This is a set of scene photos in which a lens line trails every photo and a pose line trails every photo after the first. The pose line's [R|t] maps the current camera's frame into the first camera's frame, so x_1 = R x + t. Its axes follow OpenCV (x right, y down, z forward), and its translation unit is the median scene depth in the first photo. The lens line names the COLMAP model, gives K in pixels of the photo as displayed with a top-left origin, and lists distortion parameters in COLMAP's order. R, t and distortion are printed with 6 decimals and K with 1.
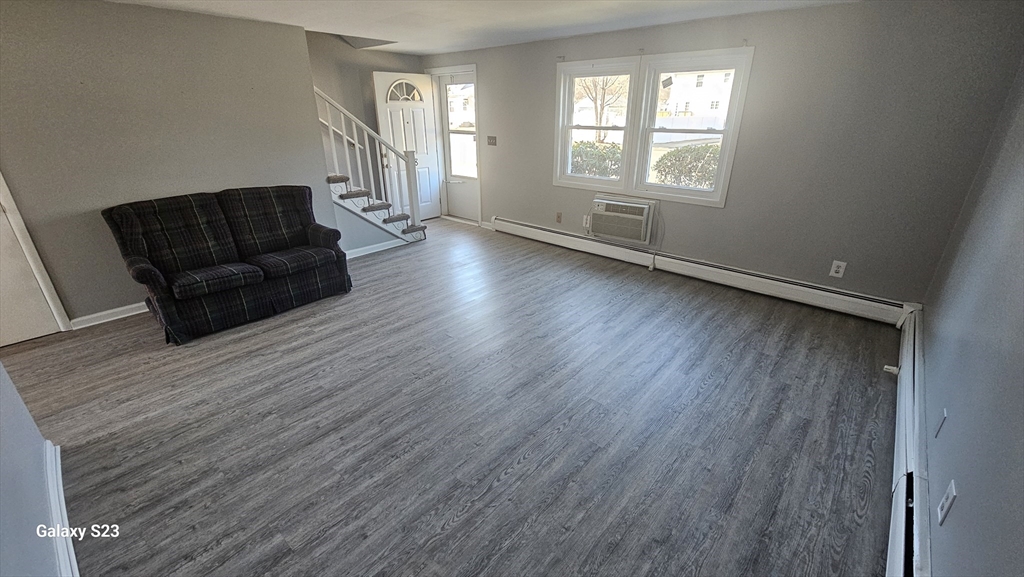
lens RADIAL K [[425.9, 0, 513.4], [0, 425.9, 289.6], [0, 0, 1]] dist [0.002819, 0.000584]
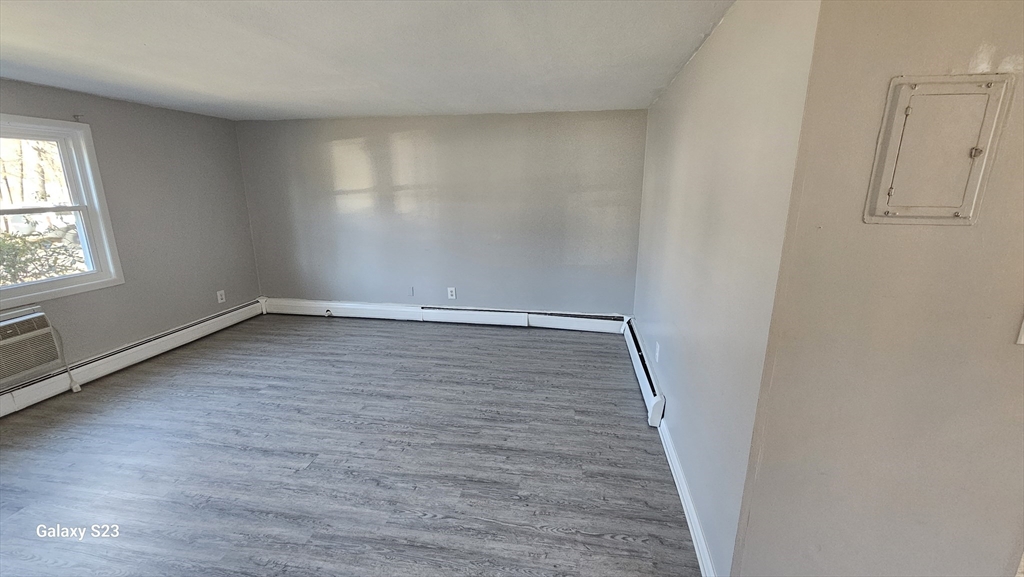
lens RADIAL K [[425.9, 0, 509.1], [0, 425.9, 288.3], [0, 0, 1]] dist [0.002819, 0.000584]
pose [[-0.531545, -0.199116, 0.823294, -1.262569], [0.327026, 0.848370, 0.416319, -0.504183], [-0.781354, 0.490531, -0.385831, 1.182685]]
